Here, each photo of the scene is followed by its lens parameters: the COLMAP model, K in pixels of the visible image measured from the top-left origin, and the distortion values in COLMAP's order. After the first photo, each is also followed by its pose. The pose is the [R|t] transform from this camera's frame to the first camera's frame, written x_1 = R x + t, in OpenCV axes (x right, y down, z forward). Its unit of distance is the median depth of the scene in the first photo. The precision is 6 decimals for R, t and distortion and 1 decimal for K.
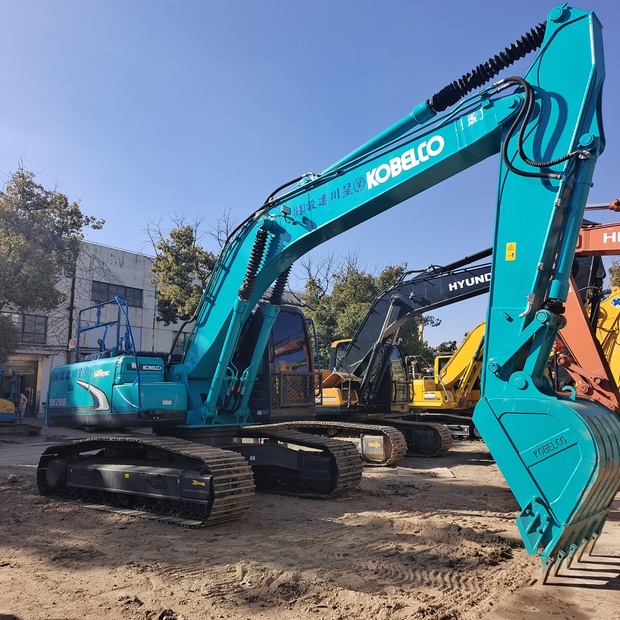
lens RADIAL K [[533.2, 0, 312.1], [0, 533.2, 302.5], [0, 0, 1]] dist [0.038612, 0.004736]
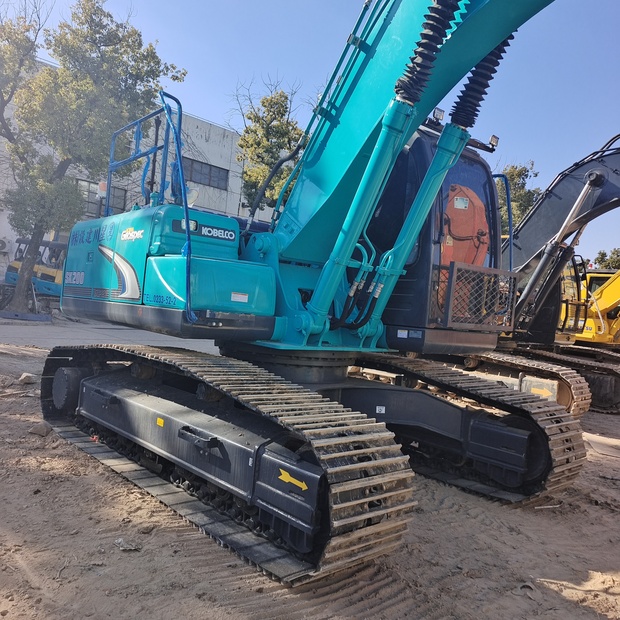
lens RADIAL K [[533.2, 0, 312.1], [0, 533.2, 302.5], [0, 0, 1]] dist [0.038612, 0.004736]
pose [[0.984283, 0.105875, -0.141340, -0.112637], [-0.079352, 0.980162, 0.181619, 0.080880], [0.157765, -0.167549, 0.973159, 0.447663]]
